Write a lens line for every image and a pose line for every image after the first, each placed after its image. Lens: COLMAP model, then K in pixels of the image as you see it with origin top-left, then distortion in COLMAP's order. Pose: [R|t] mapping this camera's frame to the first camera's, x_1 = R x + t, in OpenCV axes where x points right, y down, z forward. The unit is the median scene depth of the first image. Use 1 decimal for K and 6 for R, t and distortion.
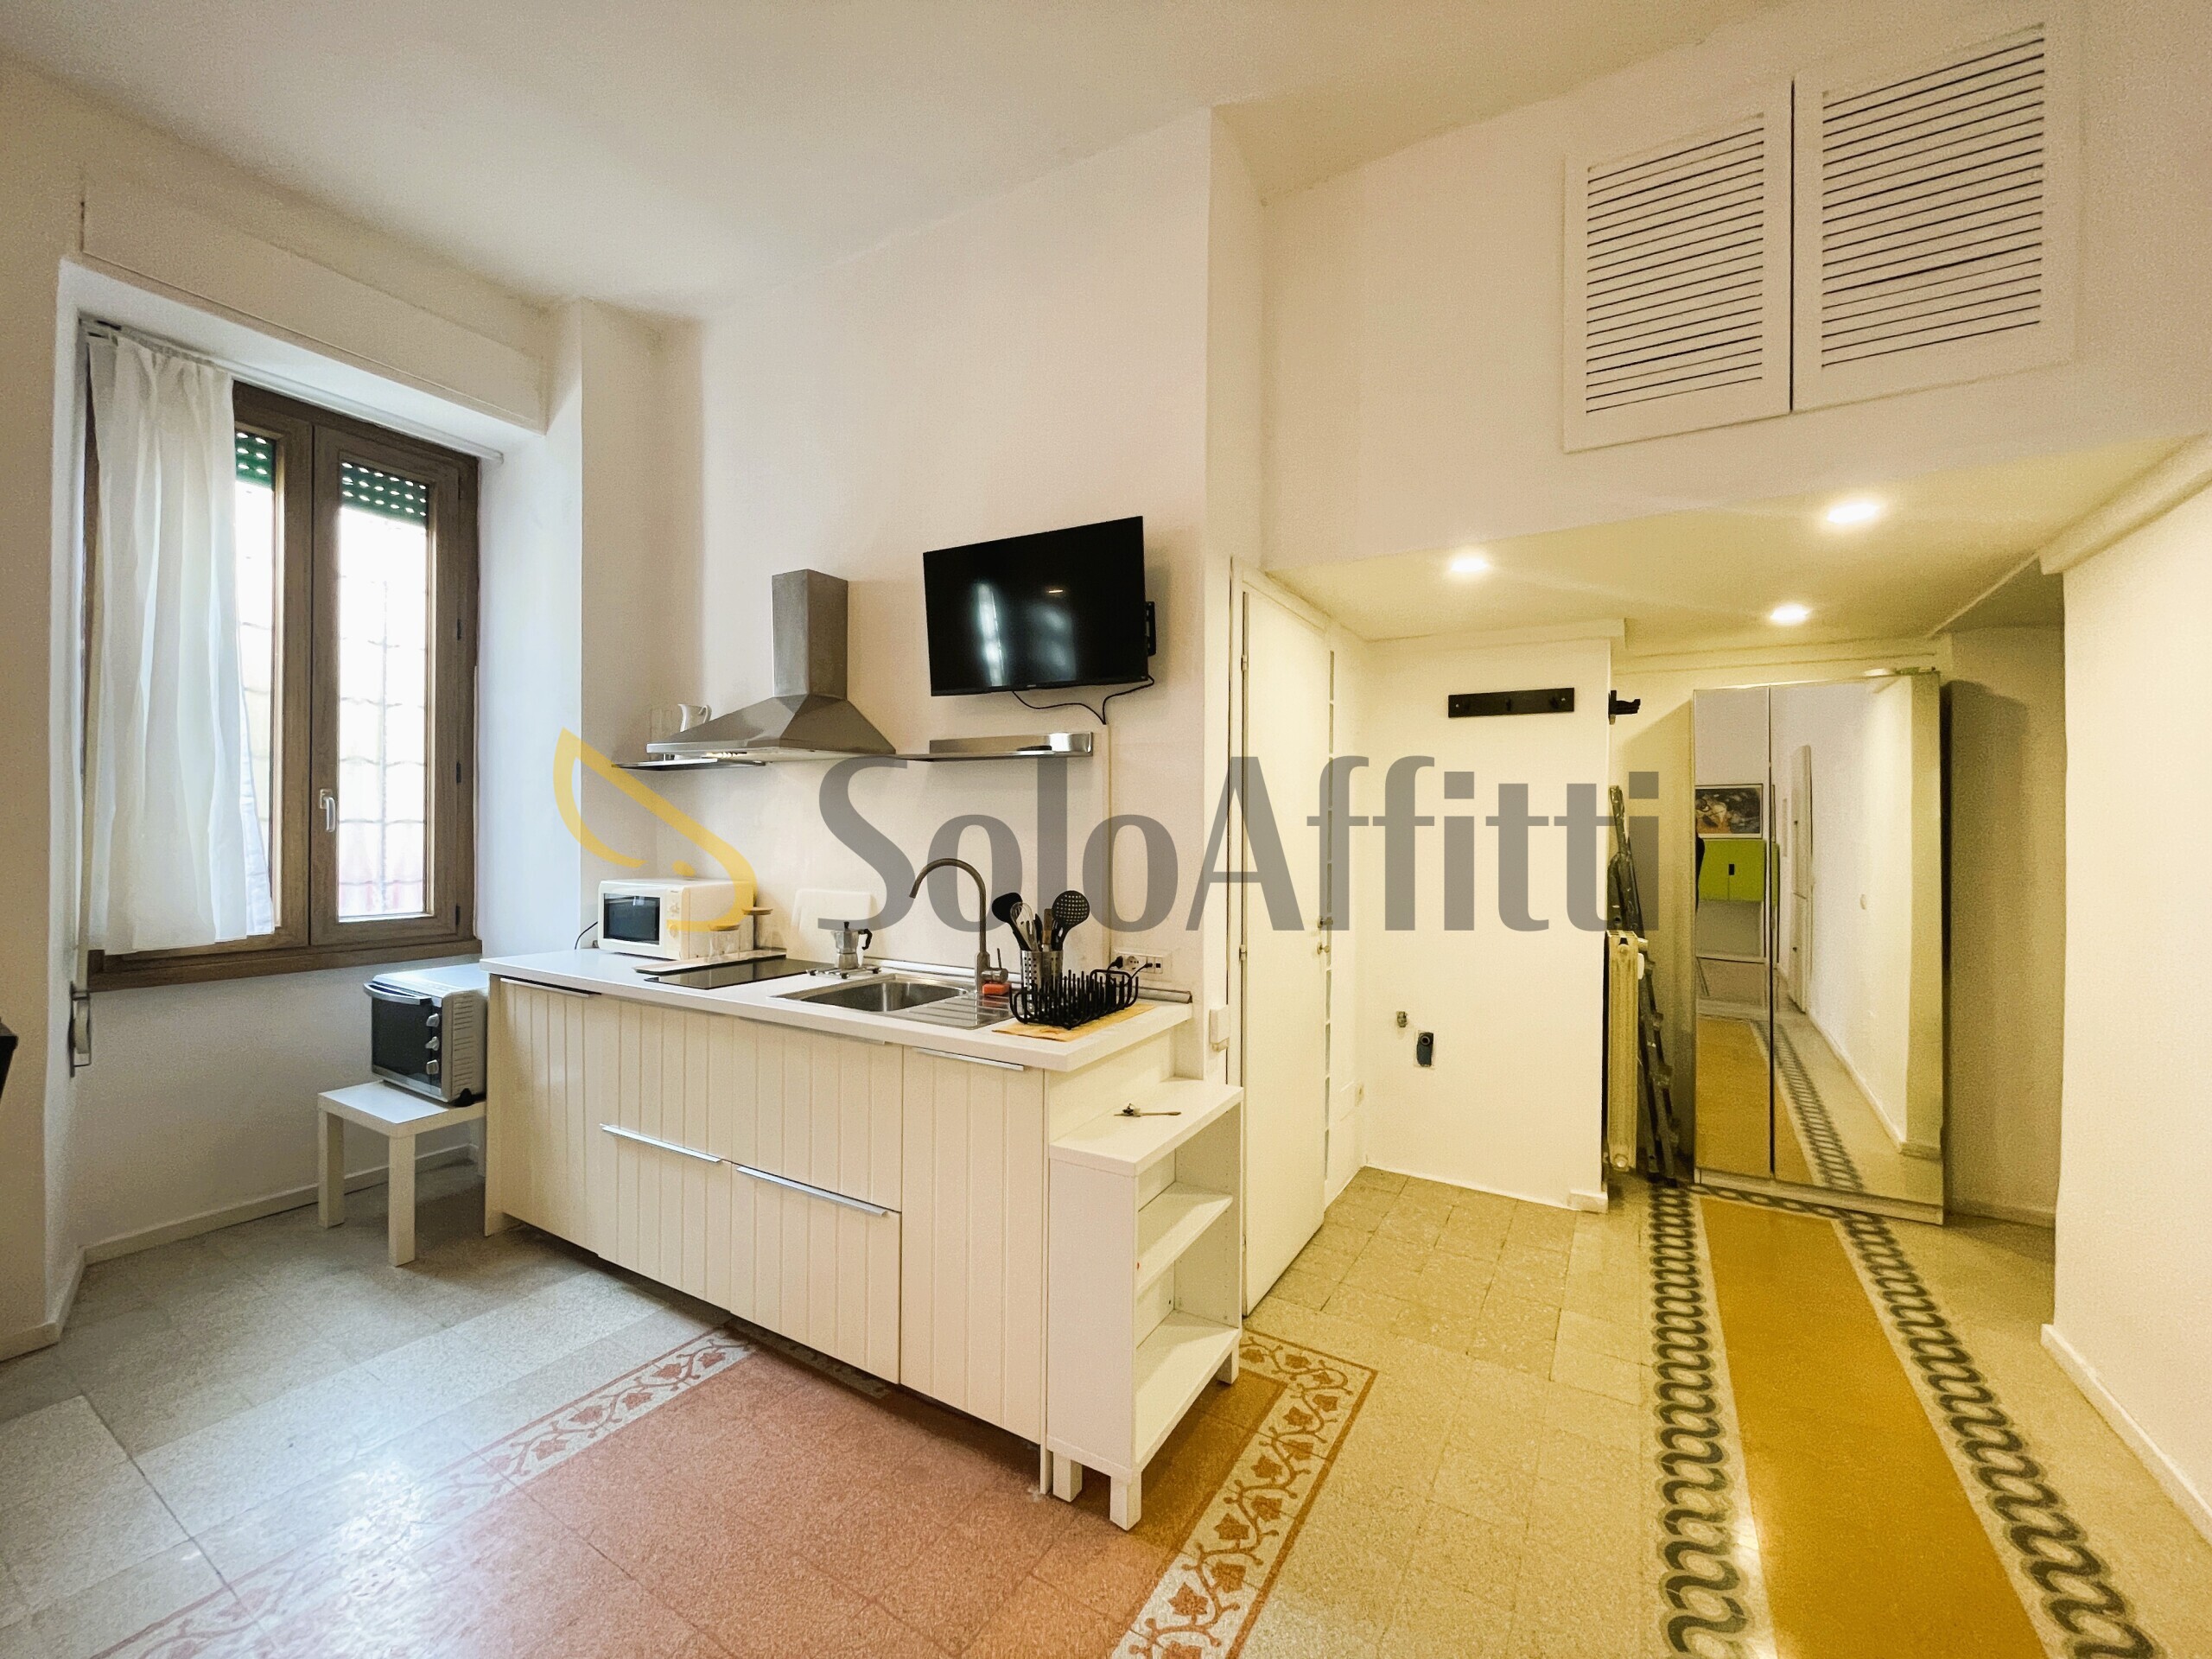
lens RADIAL K [[887.7, 0, 1104.2], [0, 887.7, 829.1], [0, 0, 1]] dist [-0.001720, -0.000236]
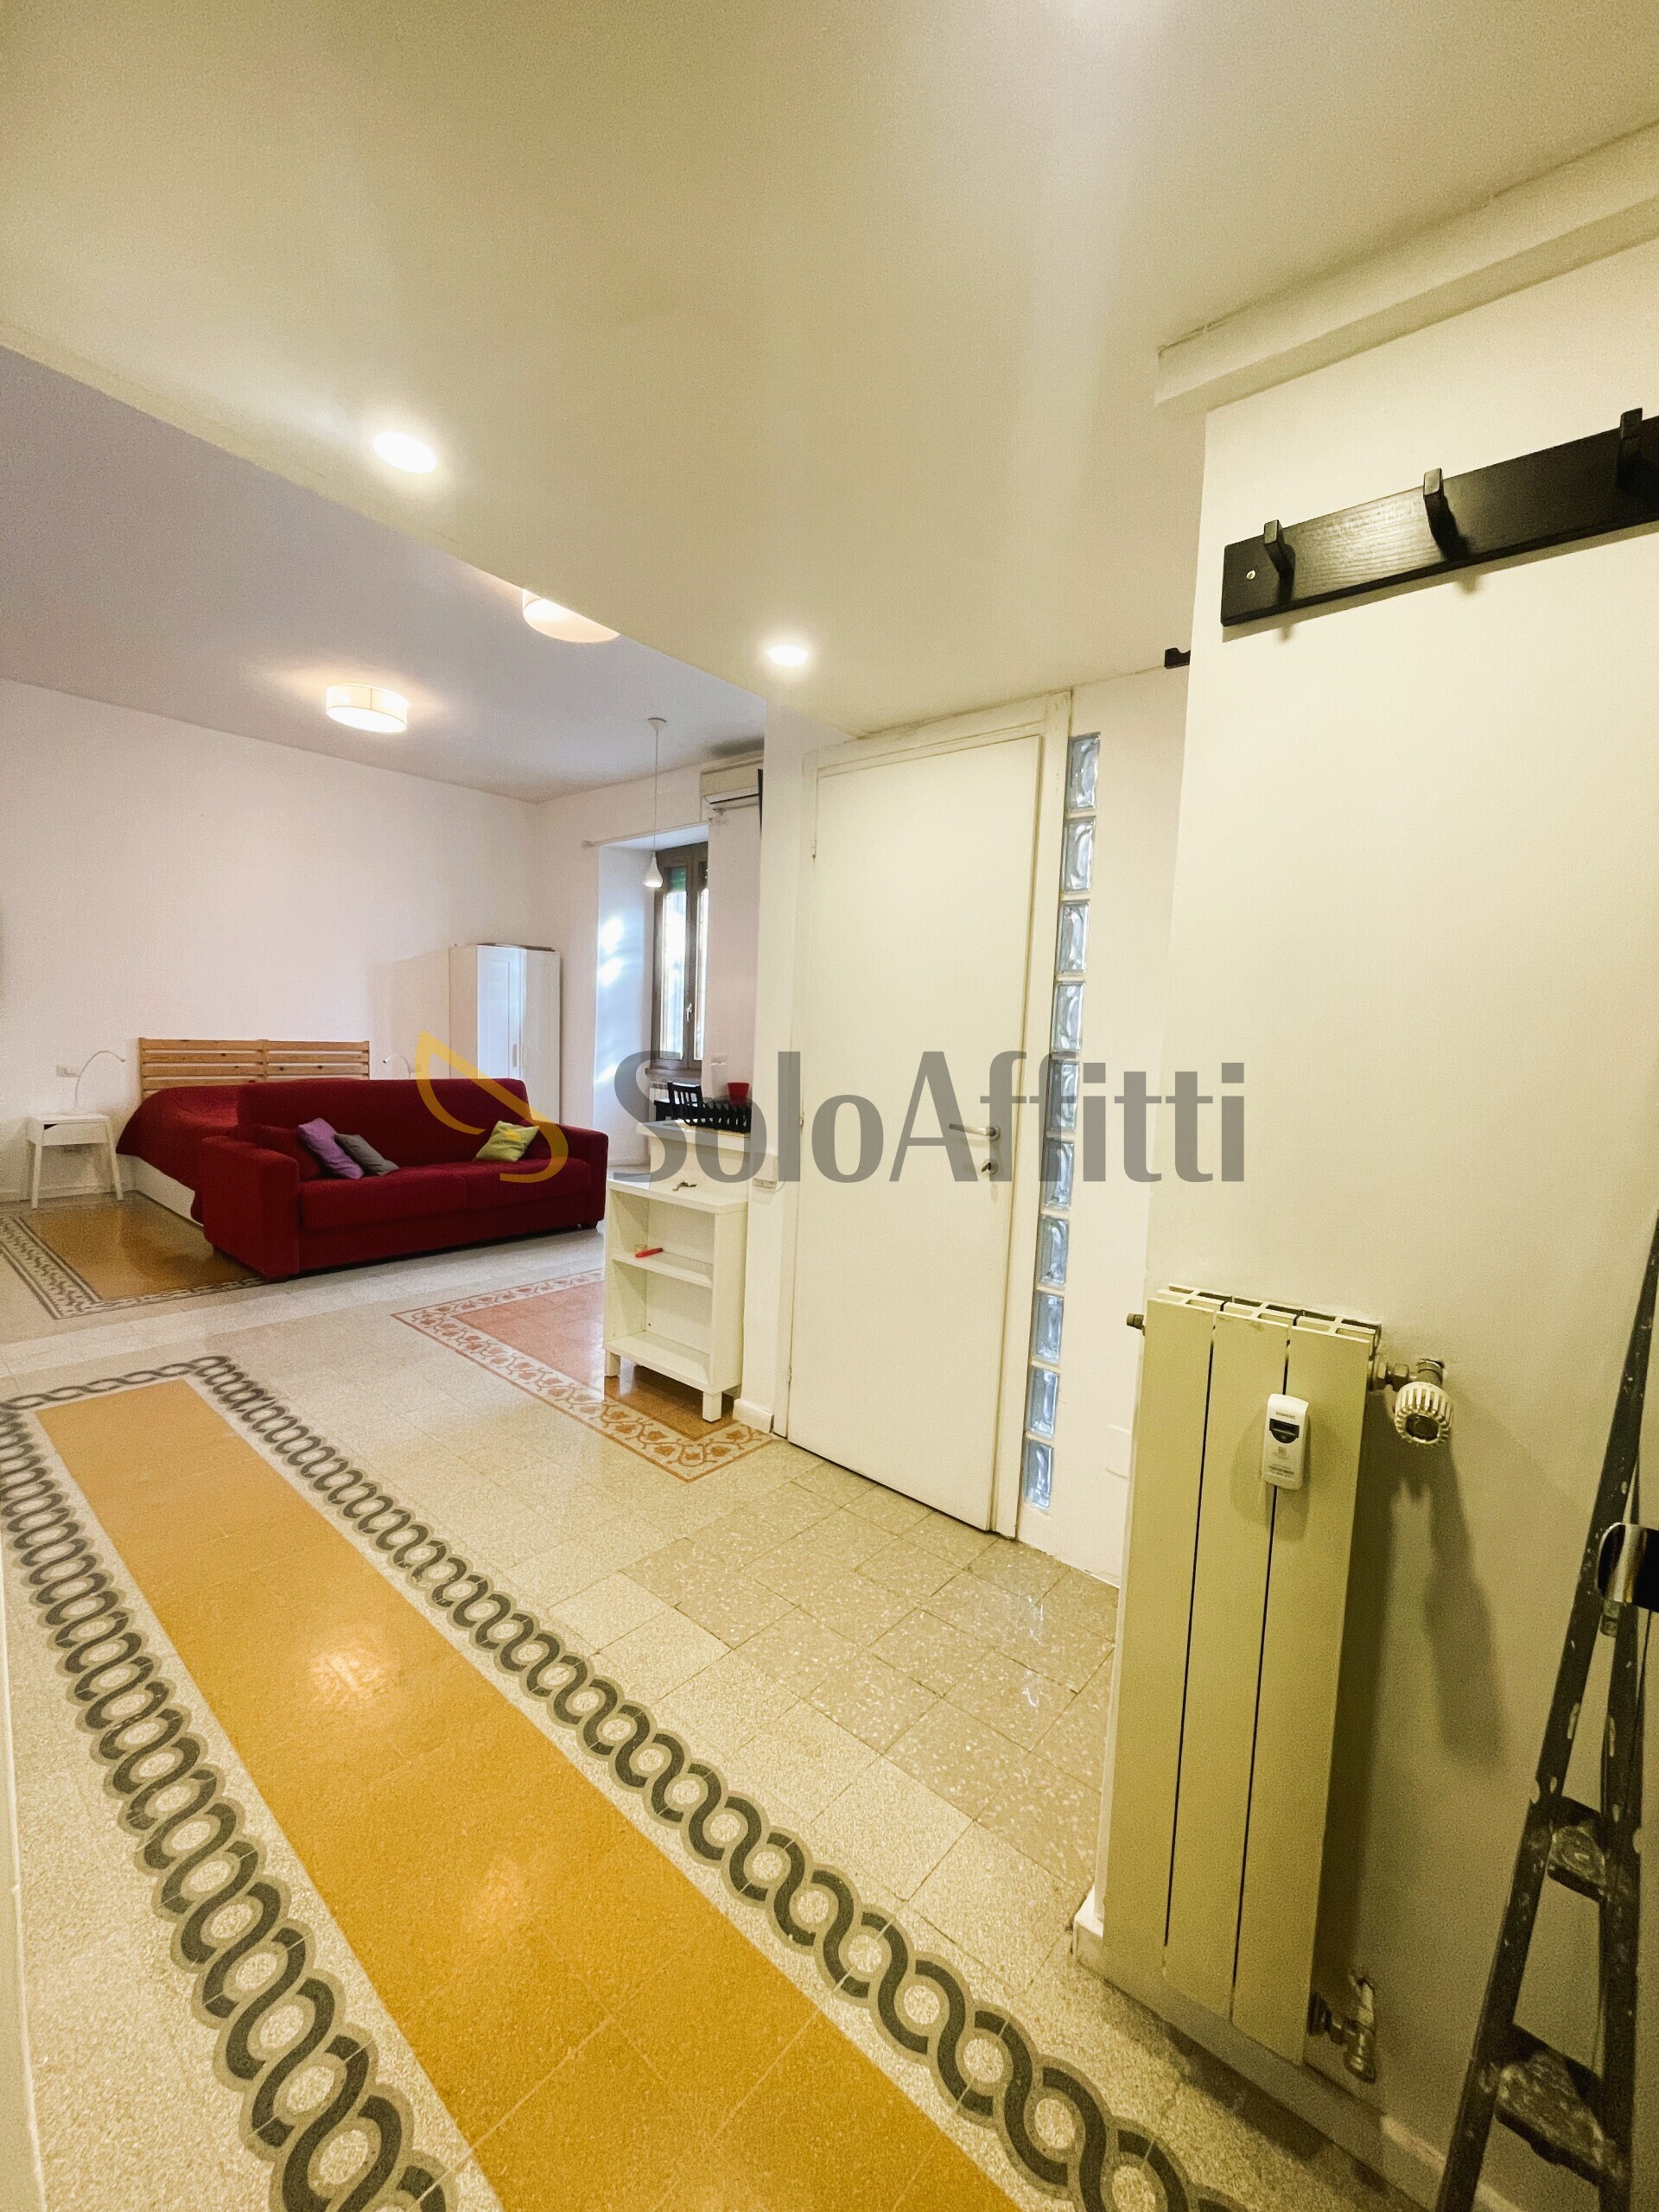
lens RADIAL K [[887.7, 0, 832.6], [0, 887.7, 1106.8], [0, 0, 1]] dist [-0.001720, -0.000236]
pose [[-0.162688, 0.068382, -0.984305, 1.304438], [-0.044523, 0.996071, 0.076558, 0.043433], [0.985673, 0.056279, -0.159004, 1.288208]]
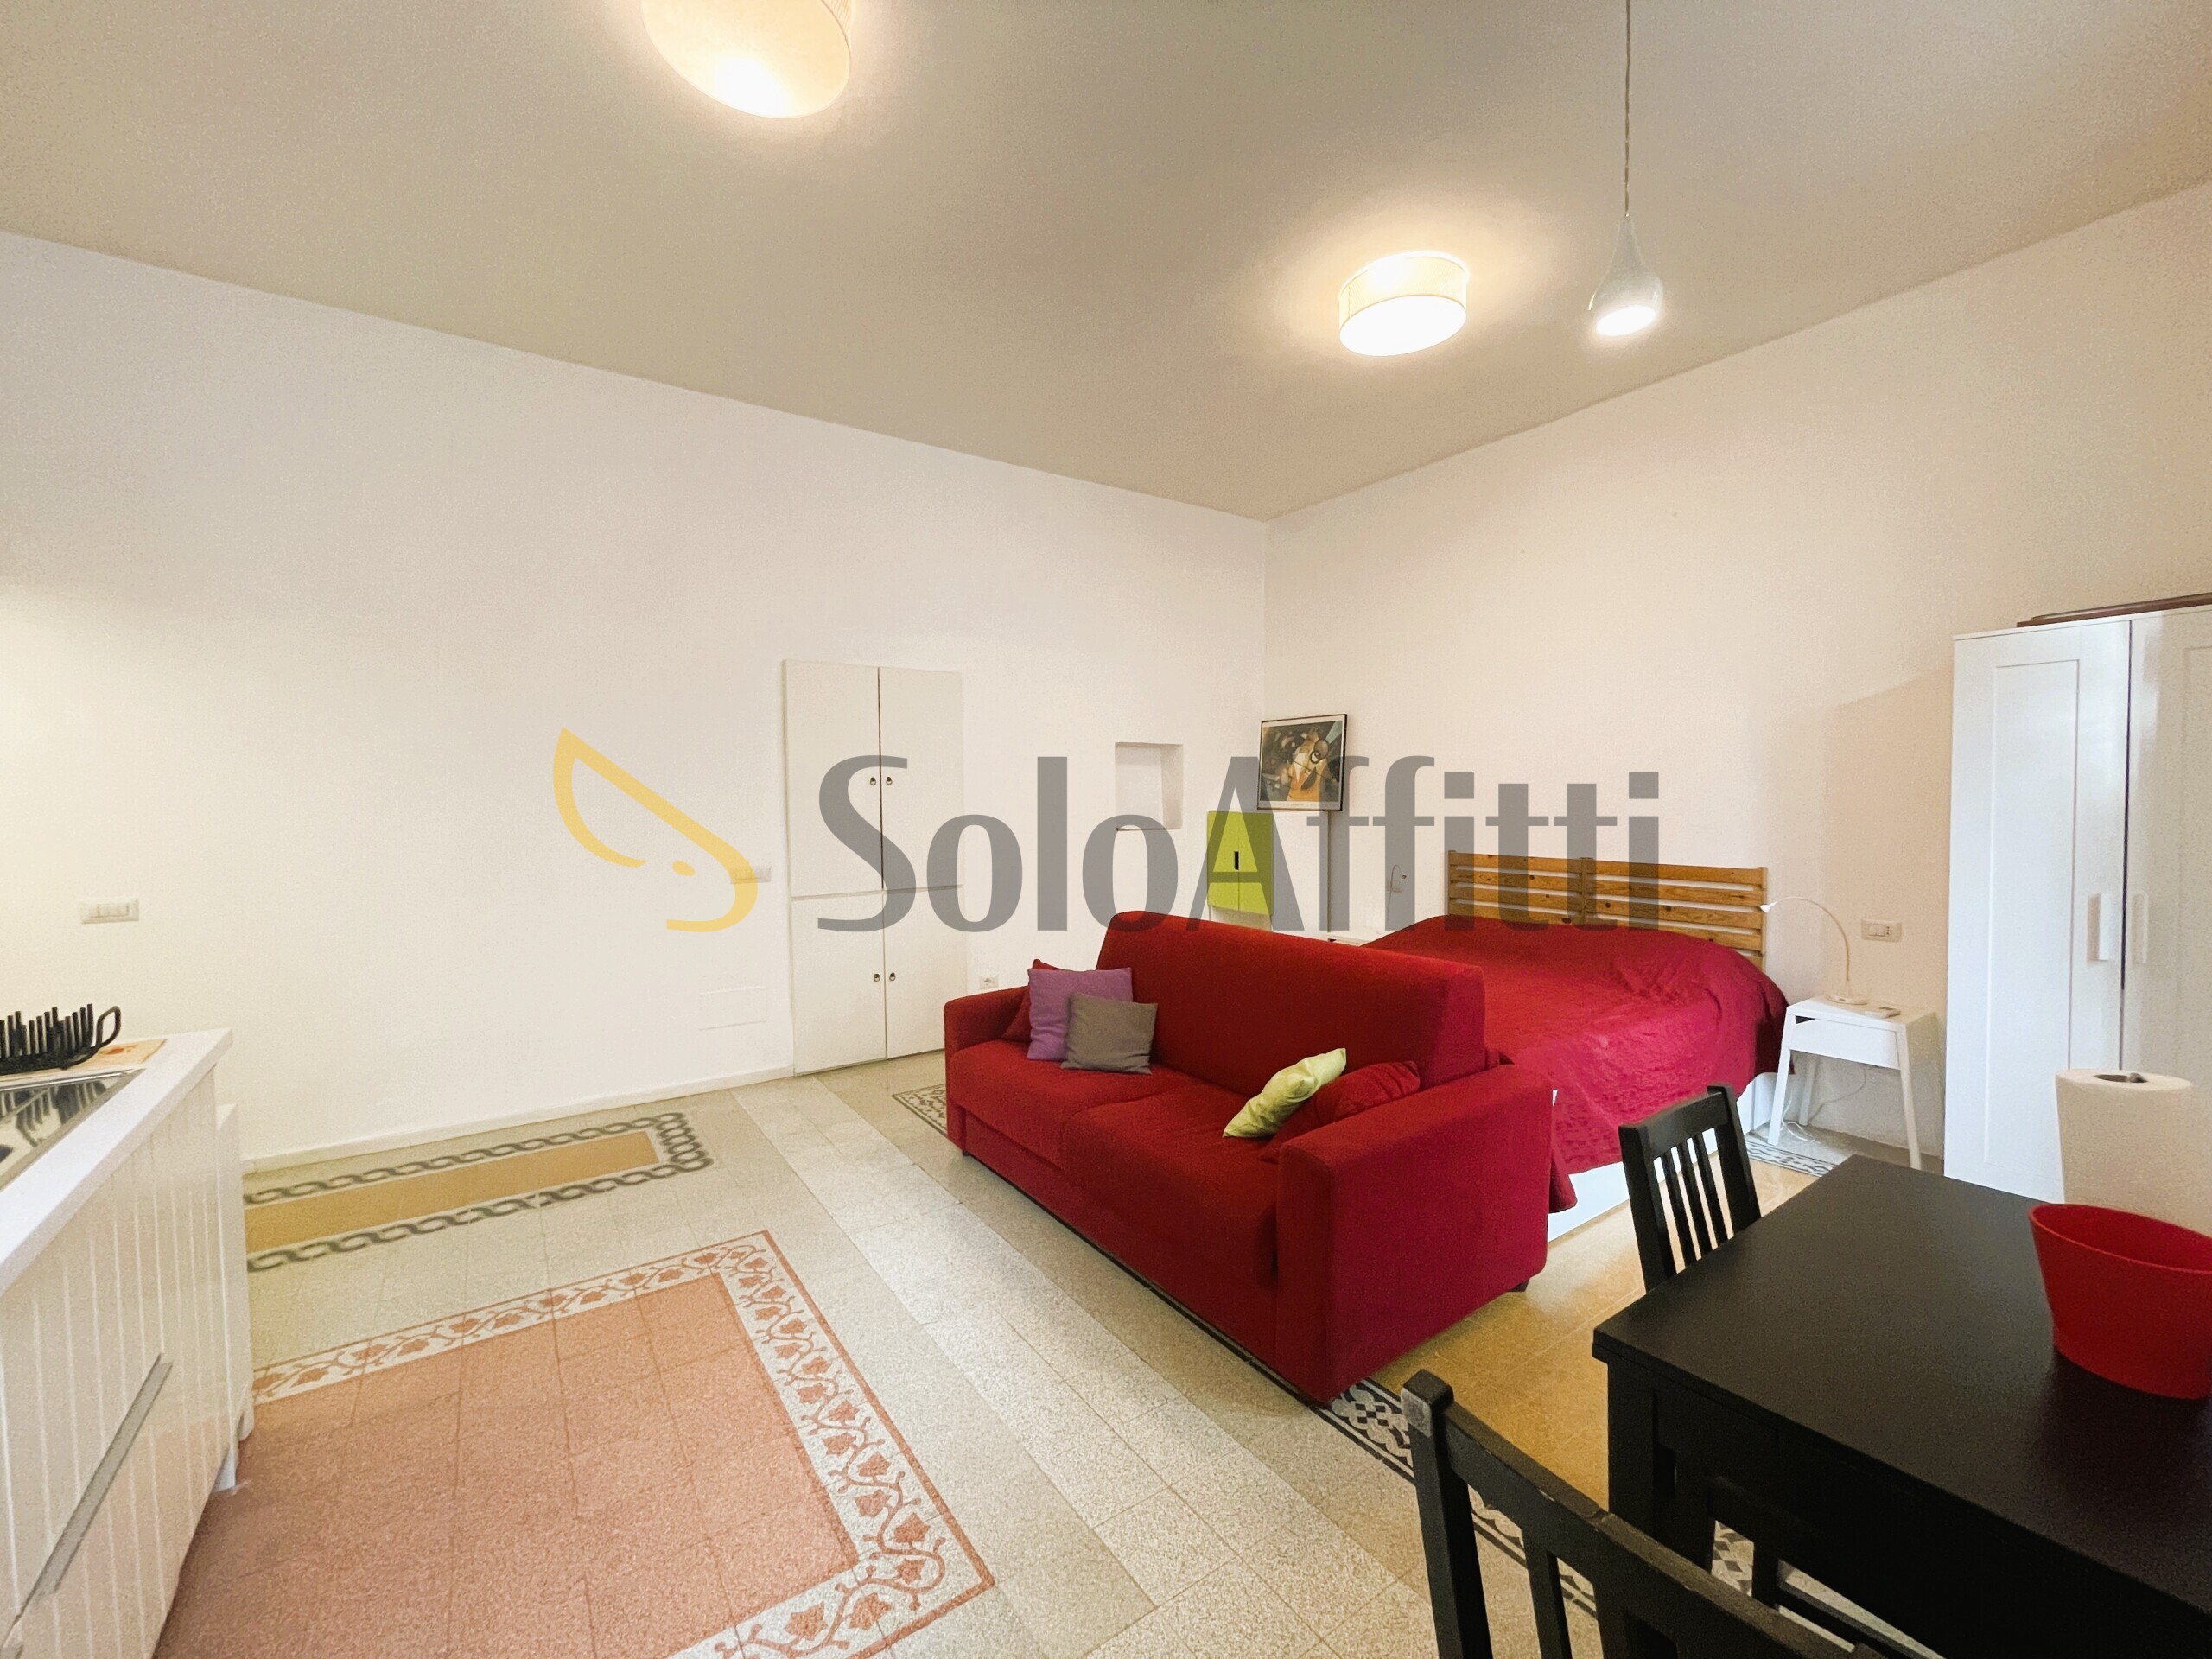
lens RADIAL K [[891.3, 0, 1105.1], [0, 891.3, 827.5], [0, 0, 1]] dist [-0.002455, 0.000019]
pose [[-0.910897, -0.019743, 0.412160, -1.042641], [-0.001290, 0.998986, 0.045003, -0.017912], [-0.412631, 0.040461, -0.909999, 1.141048]]
